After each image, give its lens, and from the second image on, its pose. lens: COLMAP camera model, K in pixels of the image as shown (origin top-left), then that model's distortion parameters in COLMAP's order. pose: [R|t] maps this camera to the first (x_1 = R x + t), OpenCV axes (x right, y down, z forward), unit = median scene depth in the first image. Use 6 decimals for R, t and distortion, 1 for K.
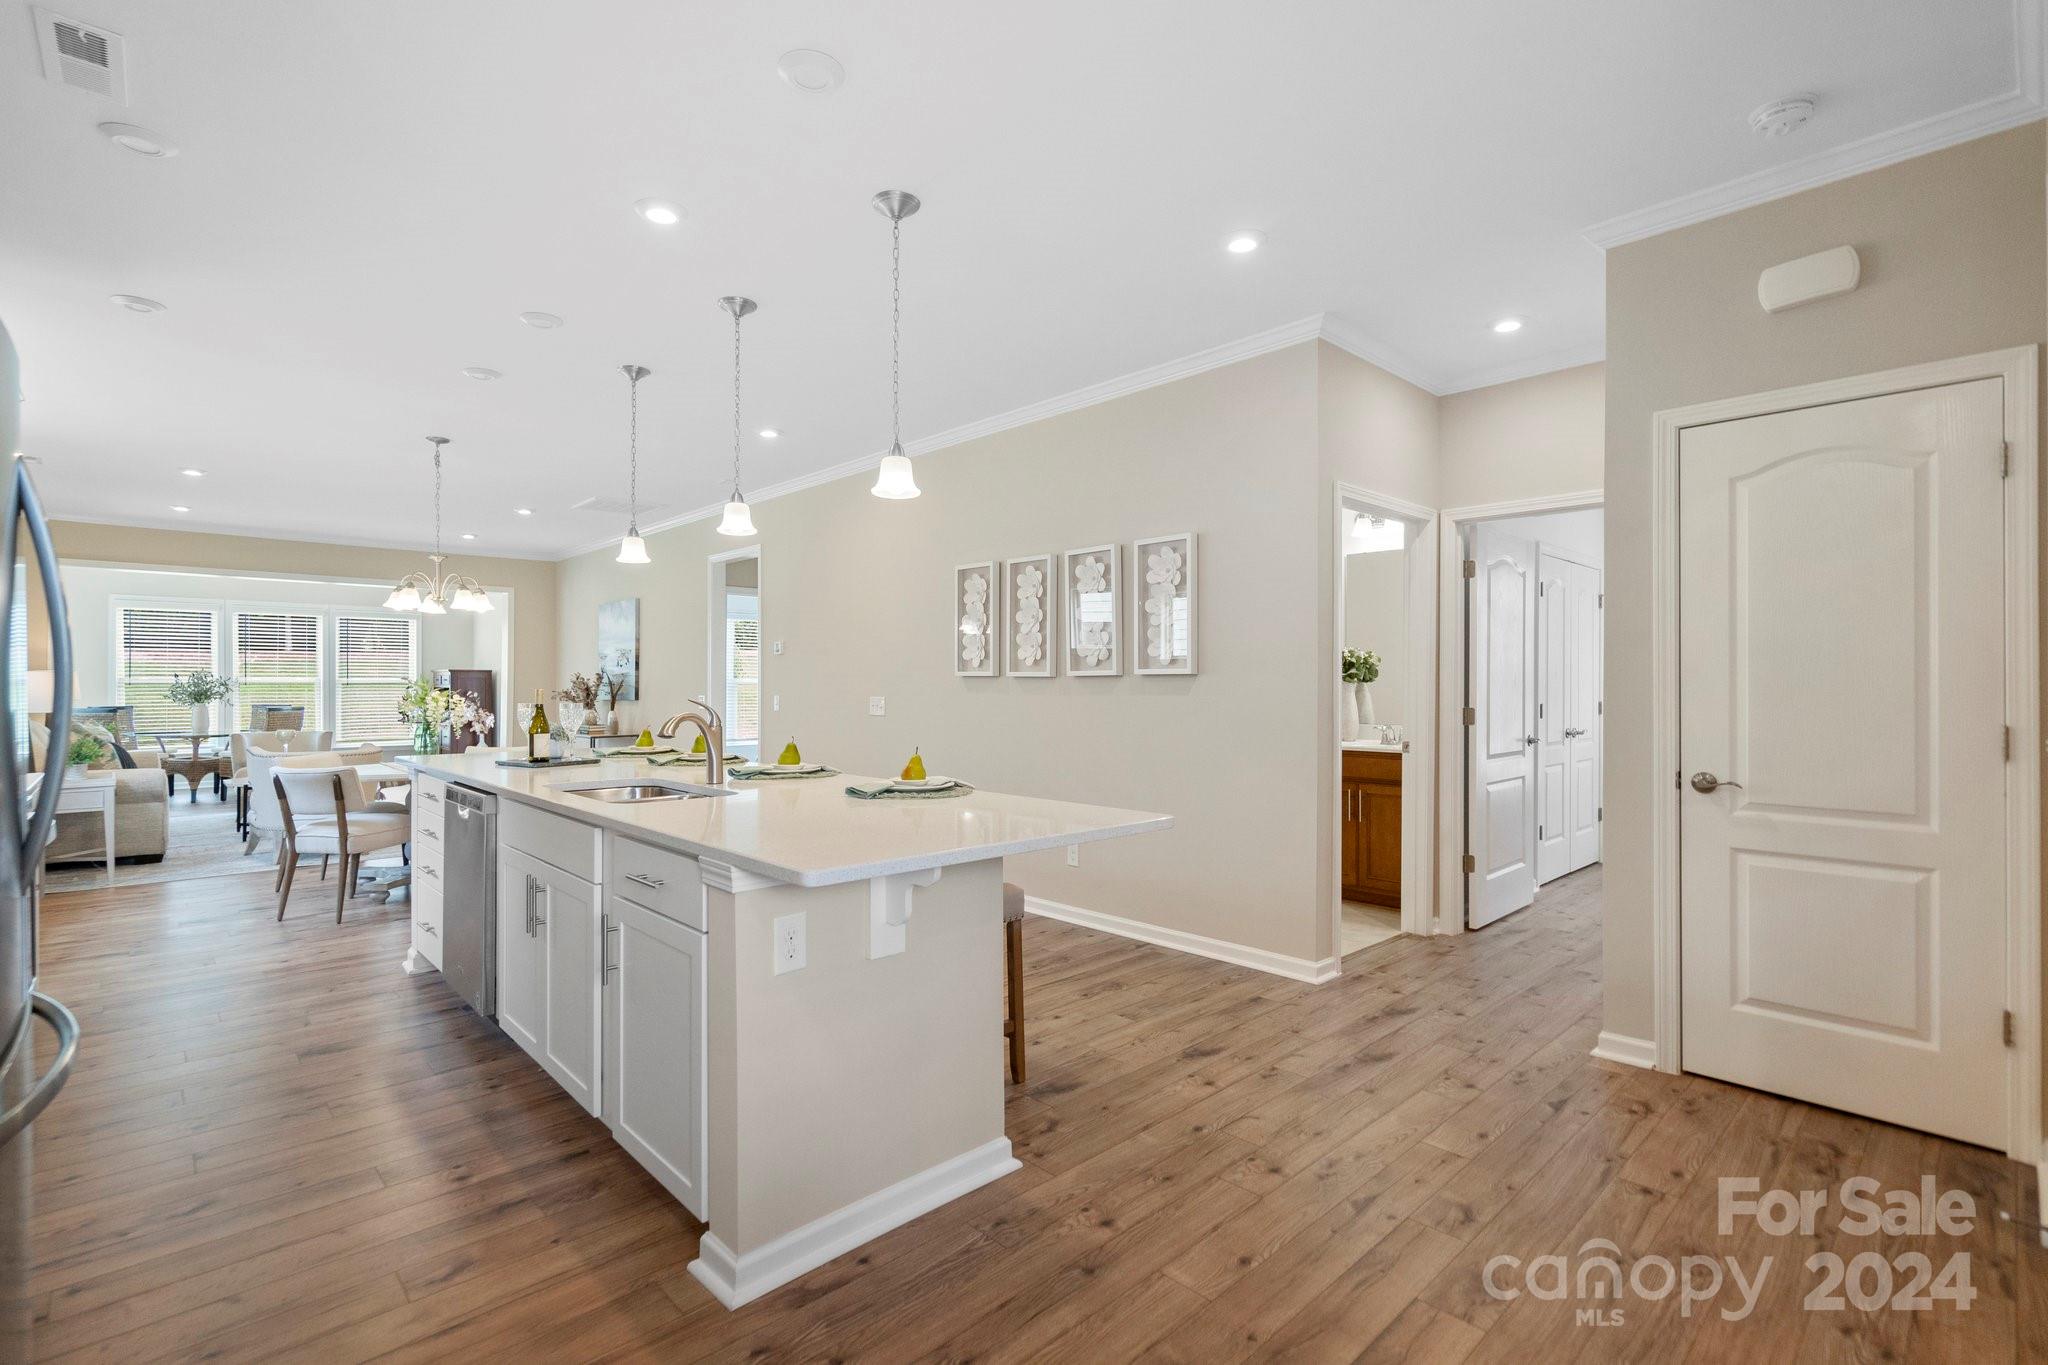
lens RADIAL K [[938.5, 0, 1024.1], [0, 938.5, 681.2], [0, 0, 1]] dist [-0.014972, 0.000012]
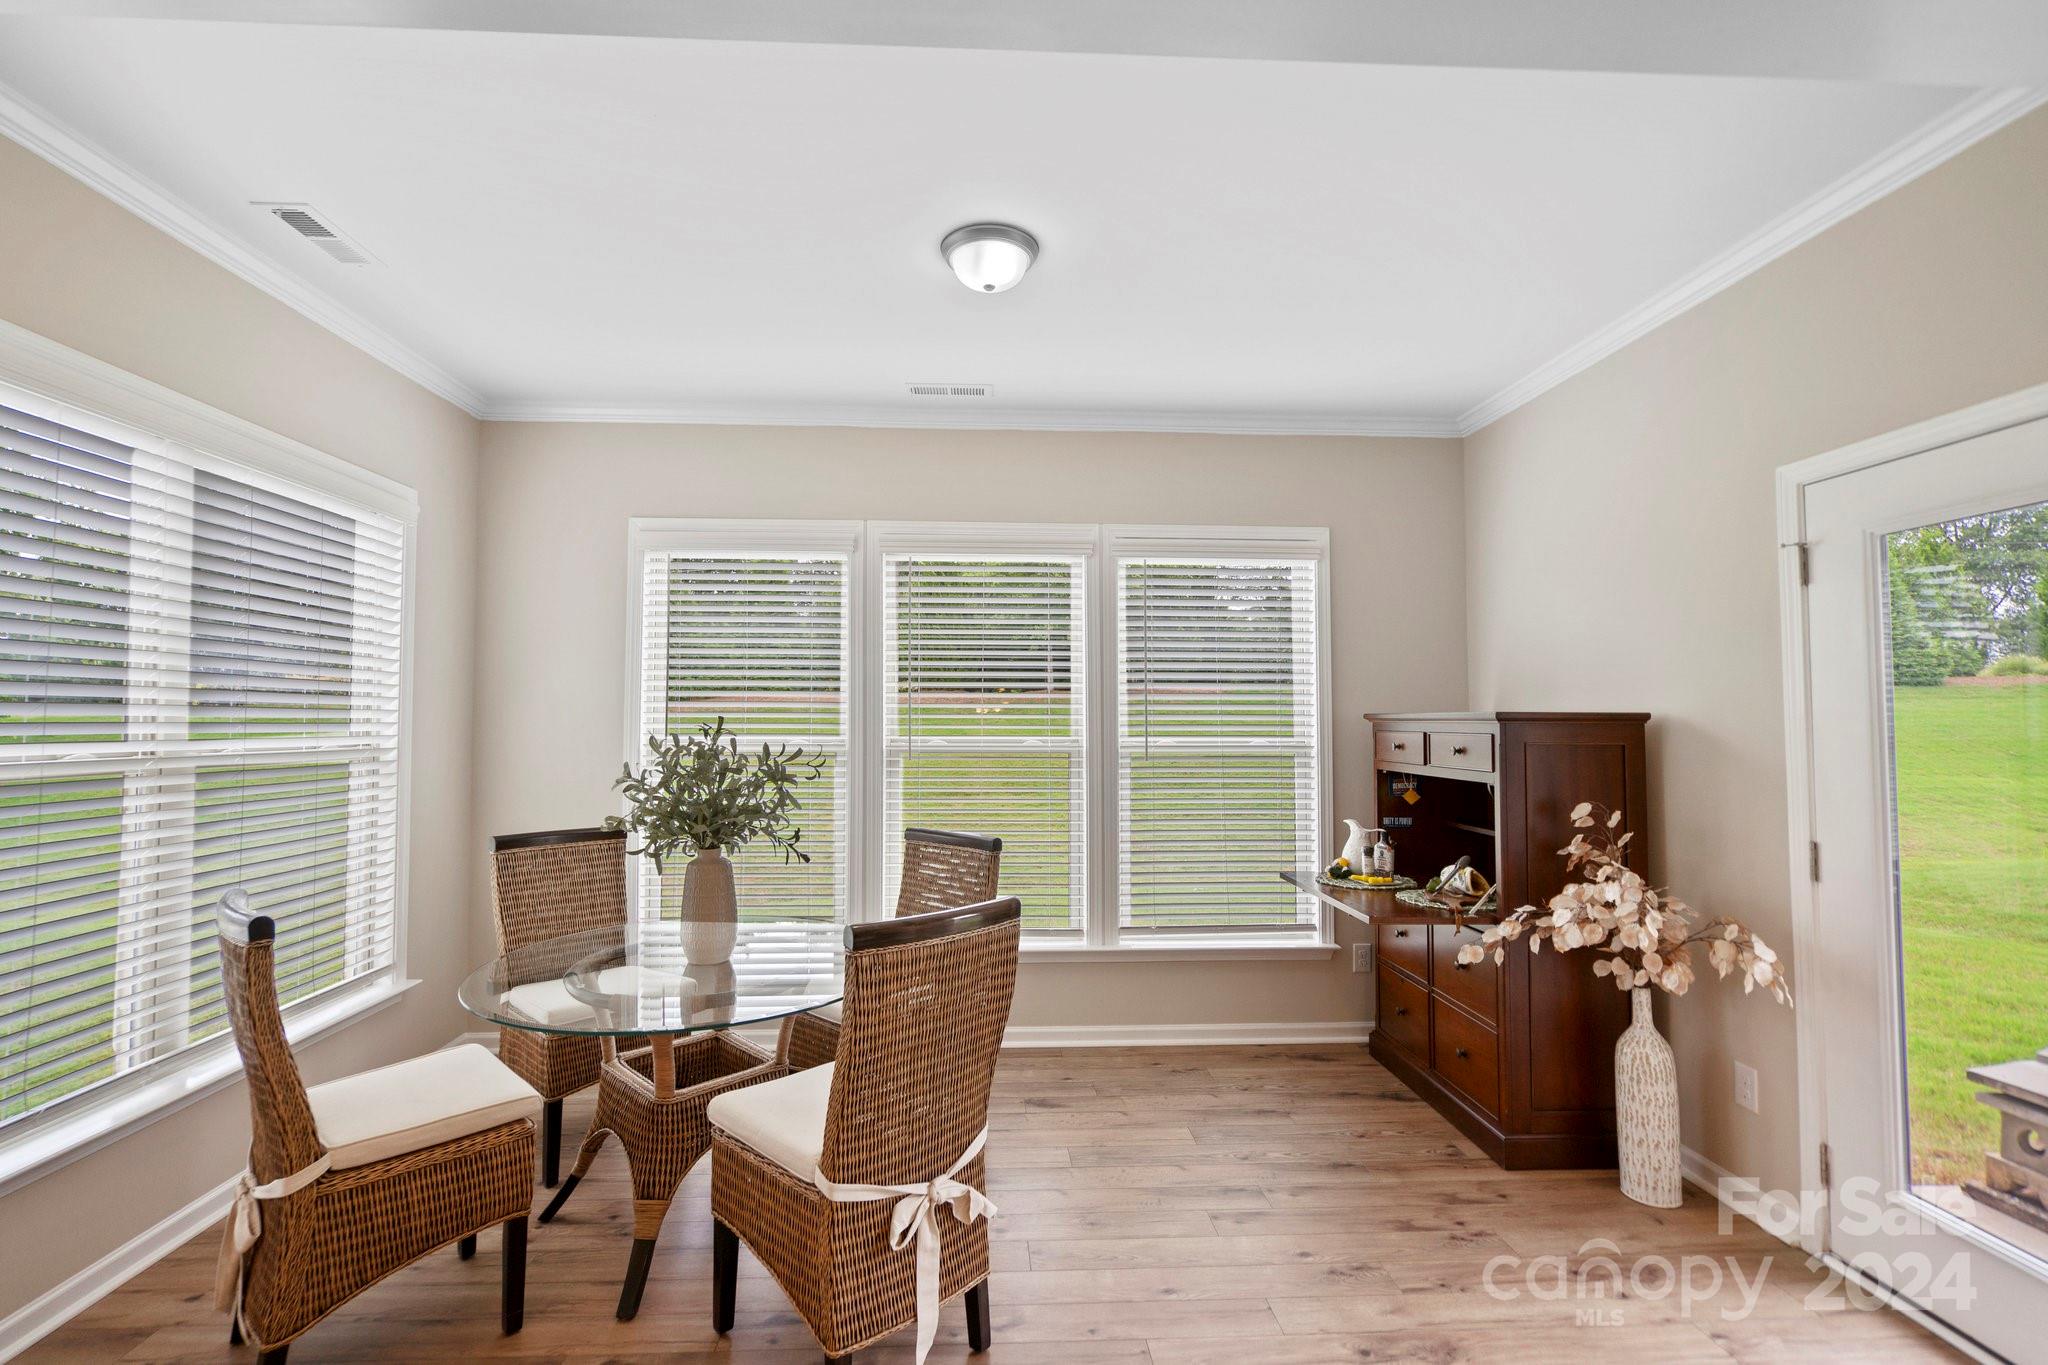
lens RADIAL K [[938.5, 0, 1021.5], [0, 938.5, 683.3], [0, 0, 1]] dist [-0.014972, 0.000012]
pose [[0.762608, -0.028968, -0.646212, -0.549938], [0.006052, 0.999273, -0.037652, -0.010124], [0.646832, 0.024803, 0.762229, 0.722717]]
